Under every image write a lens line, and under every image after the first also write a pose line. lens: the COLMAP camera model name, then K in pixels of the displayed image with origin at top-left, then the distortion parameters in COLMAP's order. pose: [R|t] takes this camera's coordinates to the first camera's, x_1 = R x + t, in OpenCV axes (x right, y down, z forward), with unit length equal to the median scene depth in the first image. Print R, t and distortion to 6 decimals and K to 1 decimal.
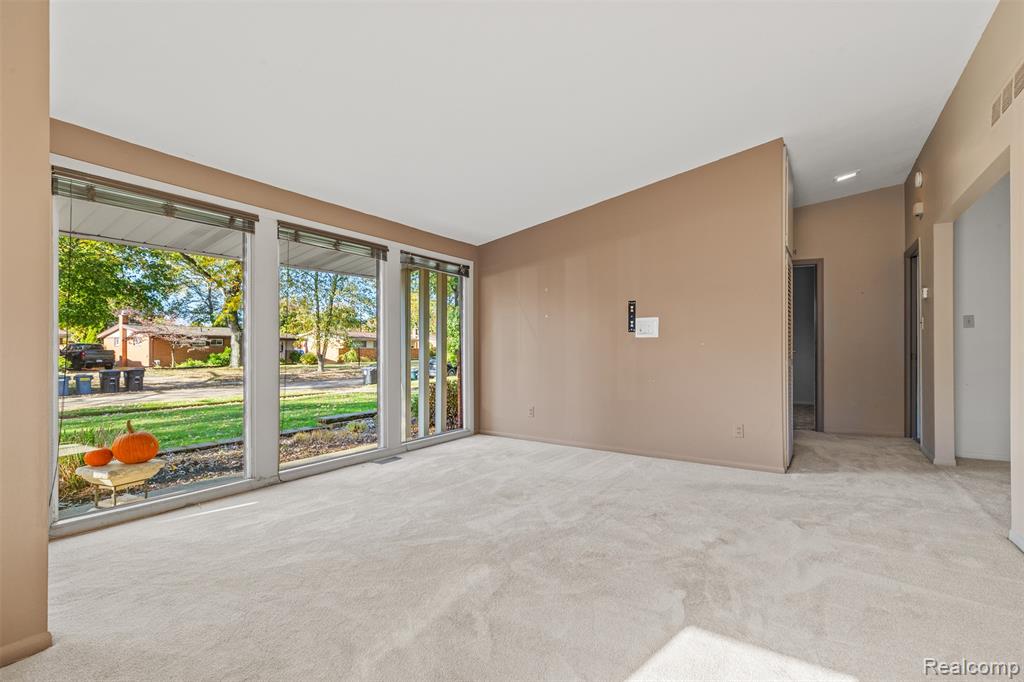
lens RADIAL K [[455.0, 0, 512.0], [0, 455.0, 341.0], [0, 0, 1]] dist [0.013305, 0.000102]
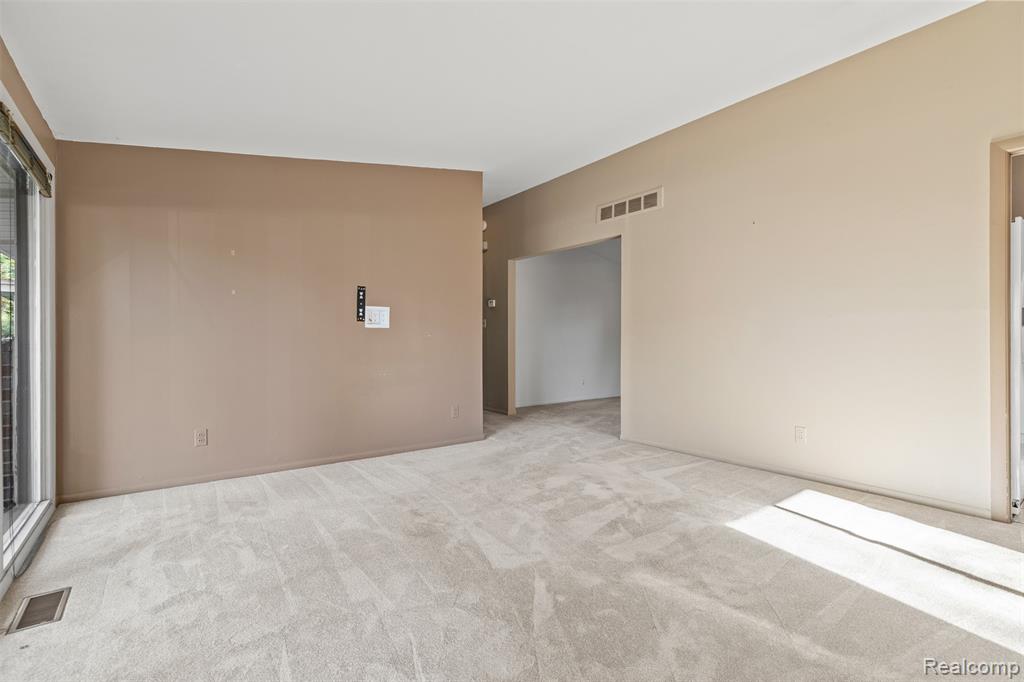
lens RADIAL K [[454.6, 0, 512.0], [0, 454.6, 341.0], [0, 0, 1]] dist [-0.001735, -0.000238]
pose [[0.350850, -0.002037, 0.936429, -0.104268], [-0.016466, 0.999830, 0.008344, 0.001396], [-0.936287, -0.018347, 0.350757, 0.093058]]
